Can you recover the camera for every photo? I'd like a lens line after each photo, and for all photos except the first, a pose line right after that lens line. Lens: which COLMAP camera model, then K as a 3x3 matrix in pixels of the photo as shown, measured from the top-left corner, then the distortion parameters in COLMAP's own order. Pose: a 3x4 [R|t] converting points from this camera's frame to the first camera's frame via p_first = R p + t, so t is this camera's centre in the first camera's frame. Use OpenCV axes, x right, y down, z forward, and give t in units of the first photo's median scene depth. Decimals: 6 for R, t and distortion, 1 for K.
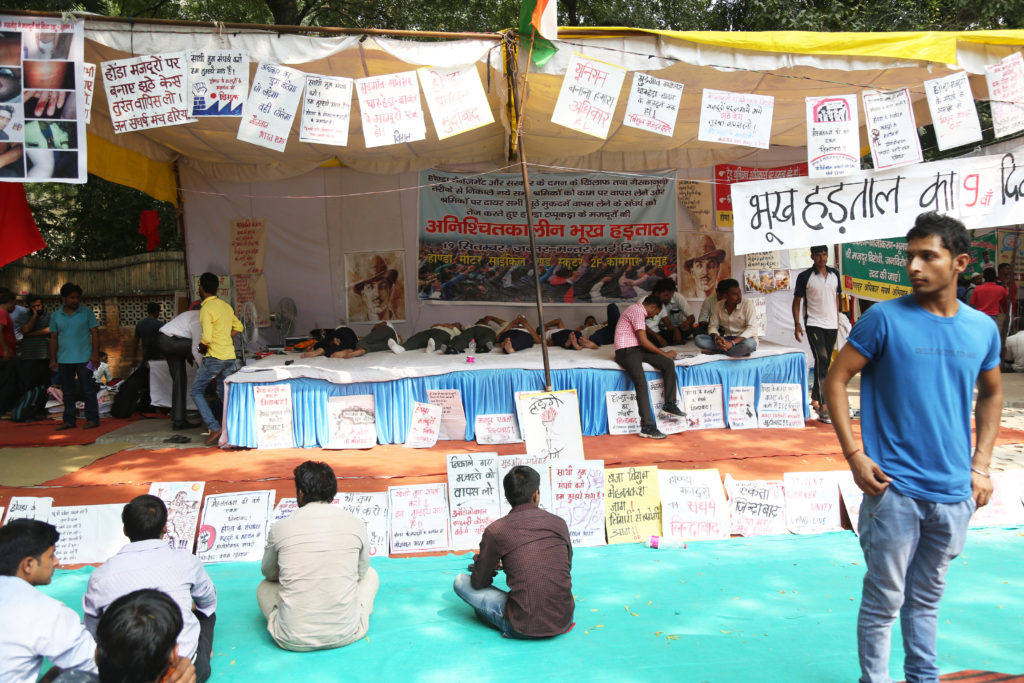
lens RADIAL K [[880.6, 0, 487.3], [0, 880.6, 366.9], [0, 0, 1]] dist [-0.090549, 0.028295]
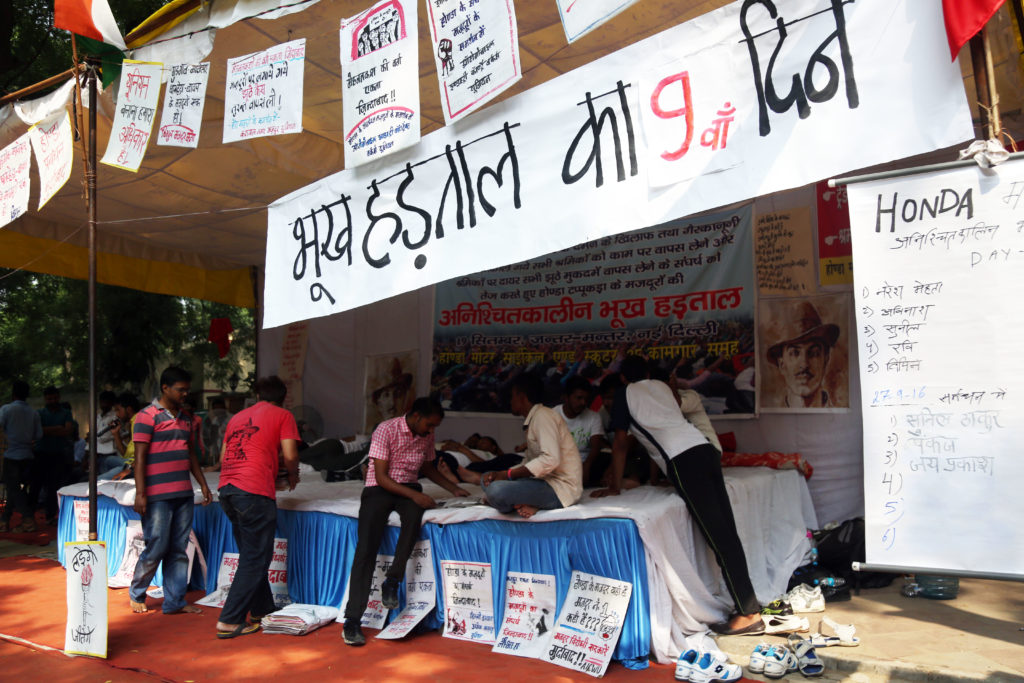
lens RADIAL K [[880.6, 0, 512.1], [0, 880.6, 342.8], [0, 0, 1]] dist [-0.090549, 0.028295]
pose [[0.759047, -0.045519, -0.649443, 0.496931], [-0.053768, 0.989762, -0.132213, -0.035452], [0.648812, 0.135275, 0.748828, 0.446500]]
